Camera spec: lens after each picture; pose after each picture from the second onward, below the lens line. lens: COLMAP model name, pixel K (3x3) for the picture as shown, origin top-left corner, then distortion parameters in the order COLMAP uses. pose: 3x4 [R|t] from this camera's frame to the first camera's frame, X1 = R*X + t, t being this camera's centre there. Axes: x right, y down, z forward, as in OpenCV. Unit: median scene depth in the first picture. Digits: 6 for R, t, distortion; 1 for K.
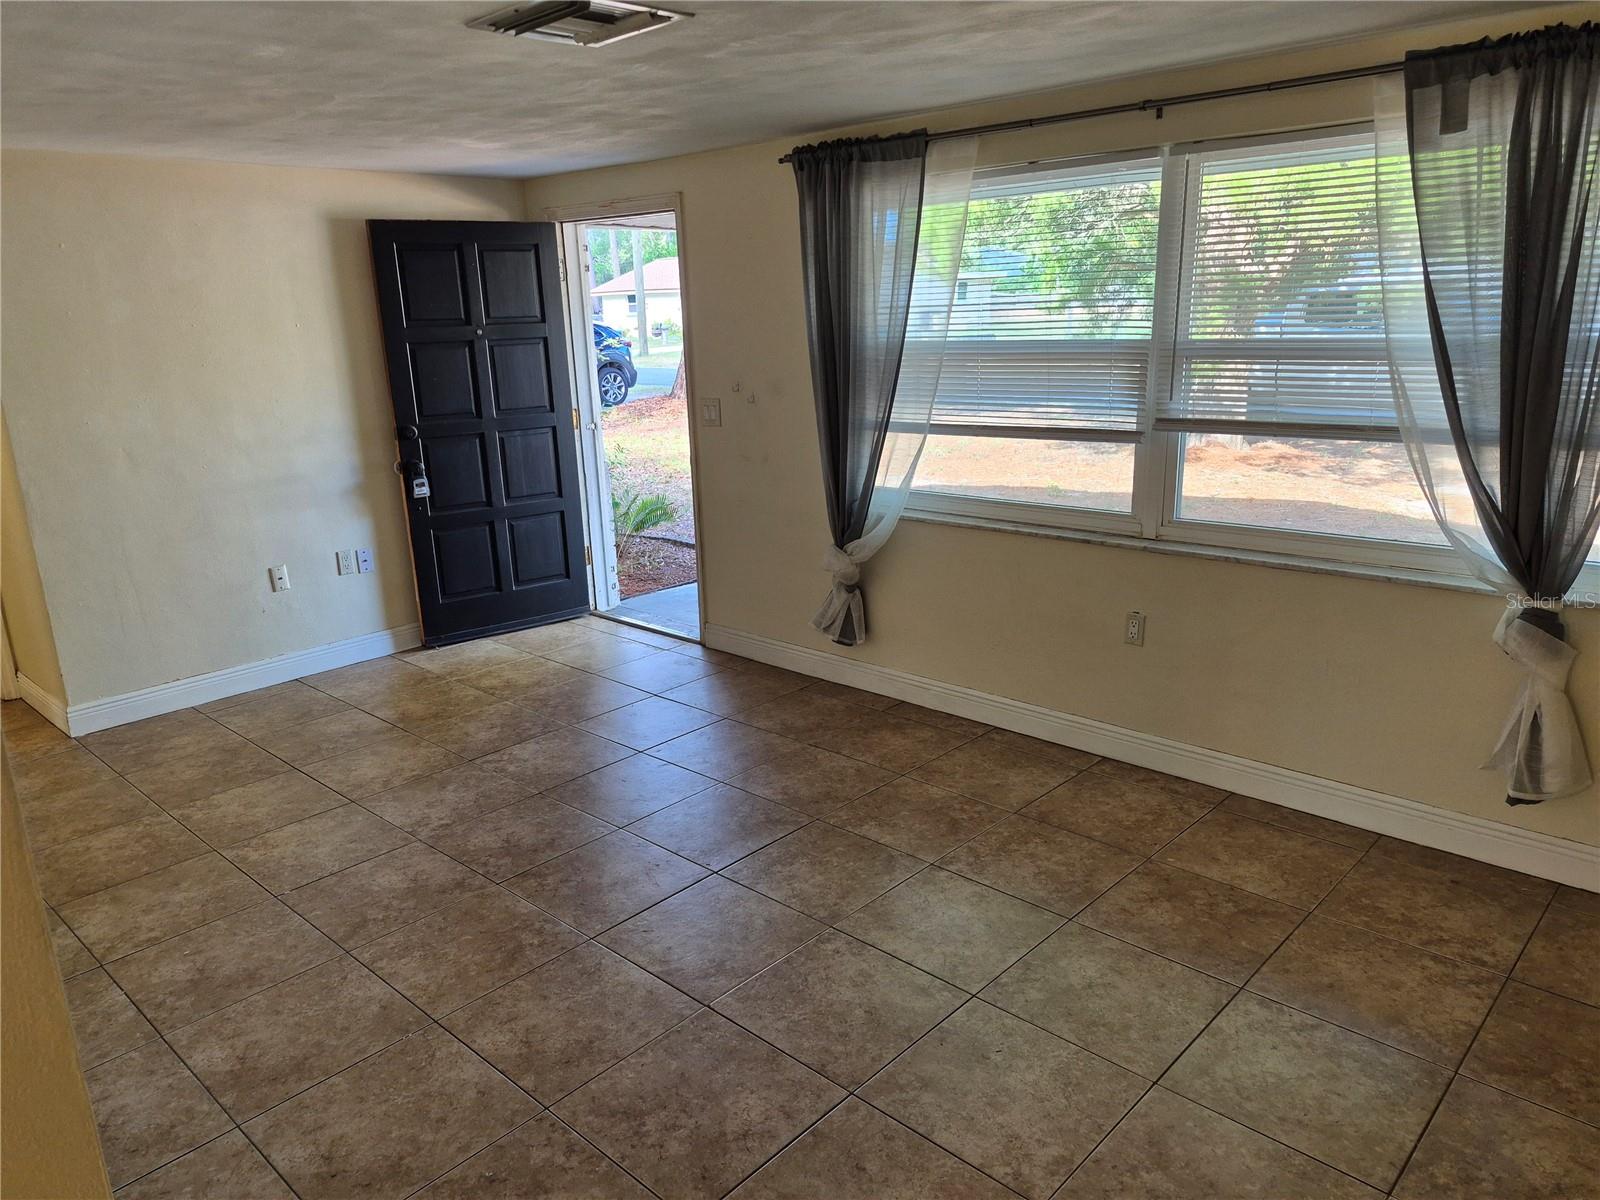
lens RADIAL K [[1105.9, 0, 794.7], [0, 1105.9, 610.7], [0, 0, 1]] dist [0.070889, -0.065774]
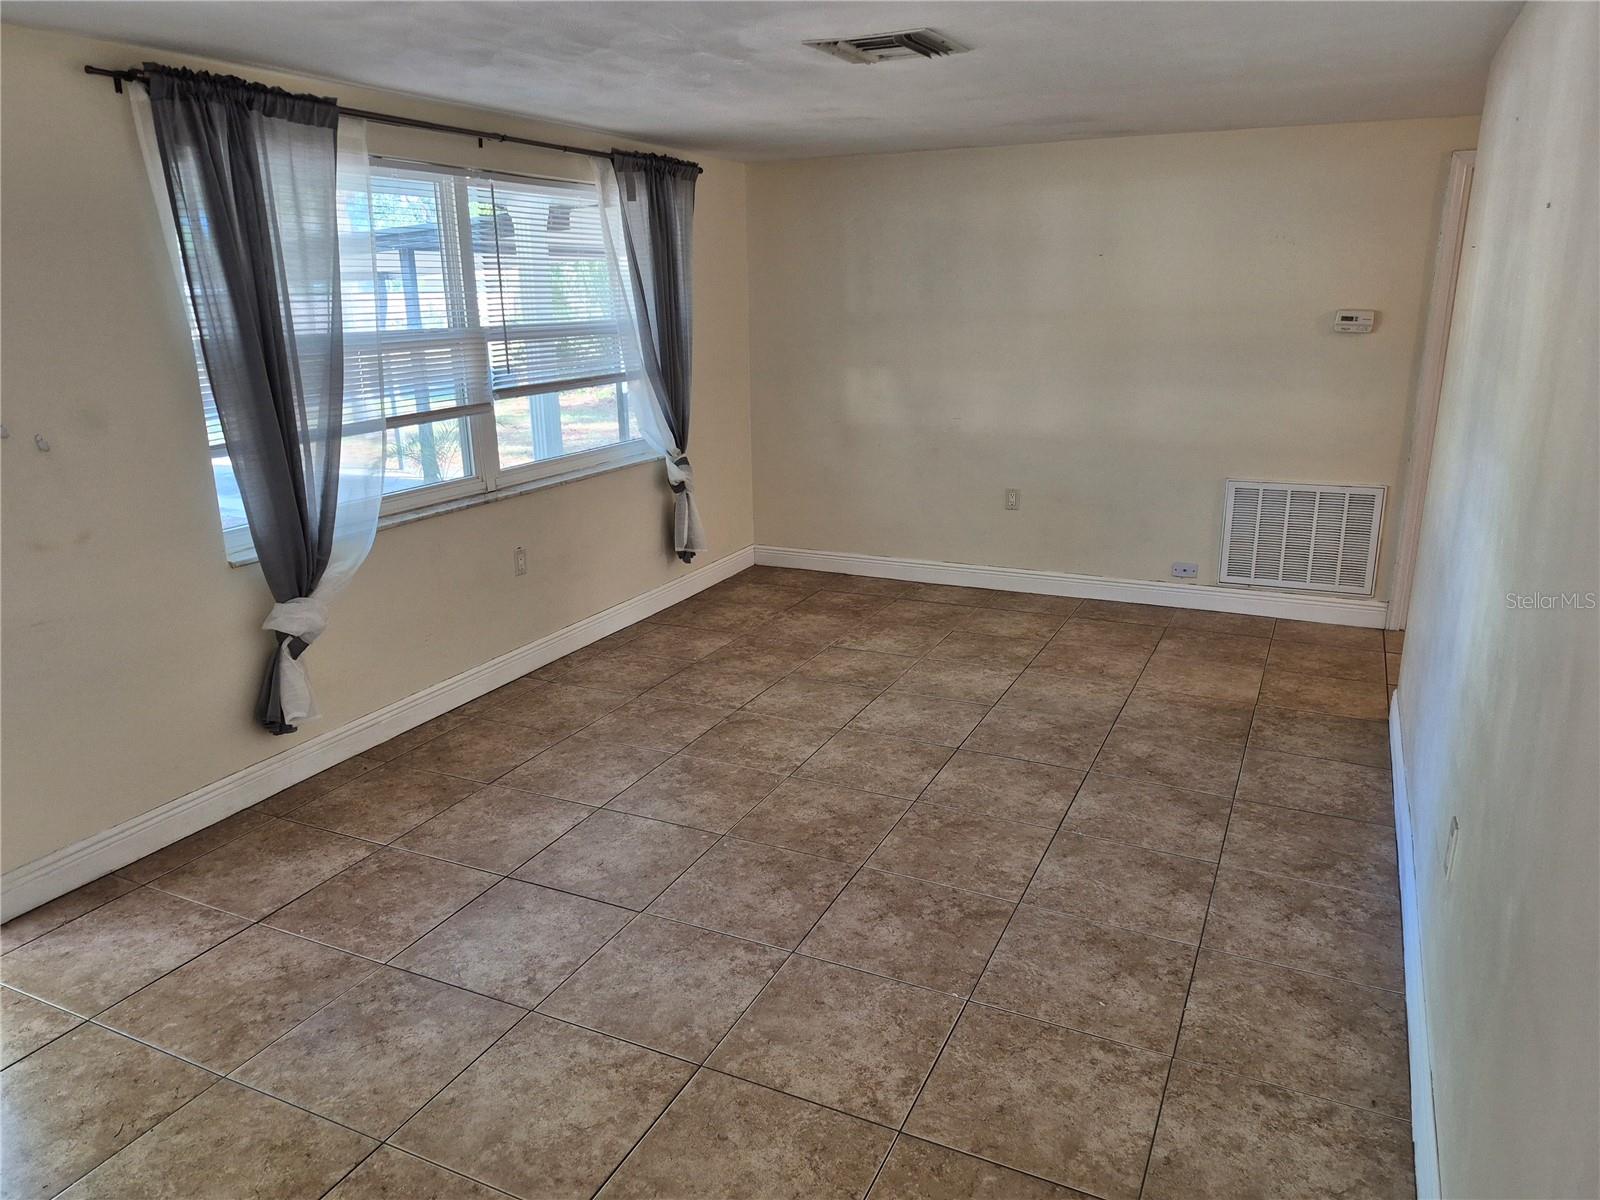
lens RADIAL K [[1105.9, 0, 784.1], [0, 1105.9, 595.7], [0, 0, 1]] dist [0.070889, -0.065774]
pose [[-0.290316, -0.220368, 0.931211, -0.965136], [0.285470, 0.908869, 0.304079, -0.248050], [-0.913358, 0.354112, -0.200950, 1.035166]]
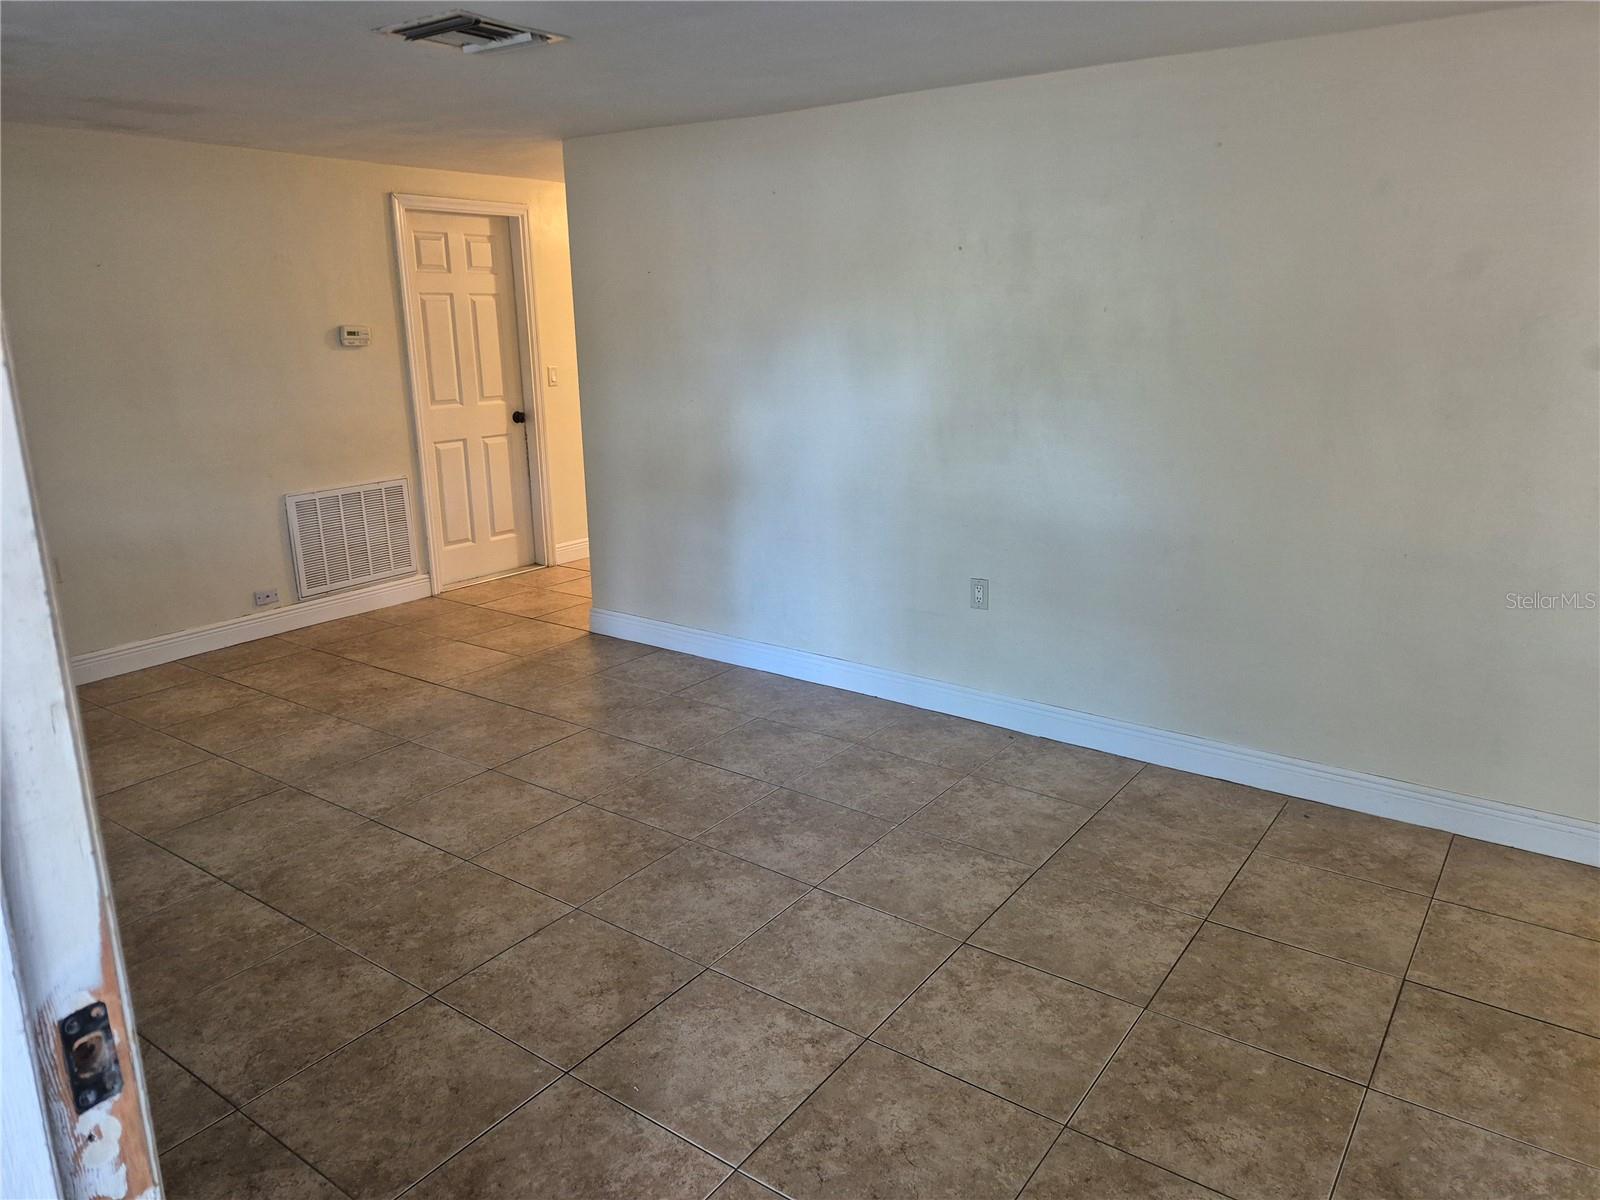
lens RADIAL K [[1105.9, 0, 783.8], [0, 1105.9, 596.7], [0, 0, 1]] dist [0.070889, -0.065774]
pose [[-0.992213, 0.075855, -0.098793, -0.236754], [0.014238, 0.857041, 0.515051, -0.406631], [0.123738, 0.509634, -0.851447, 1.548553]]
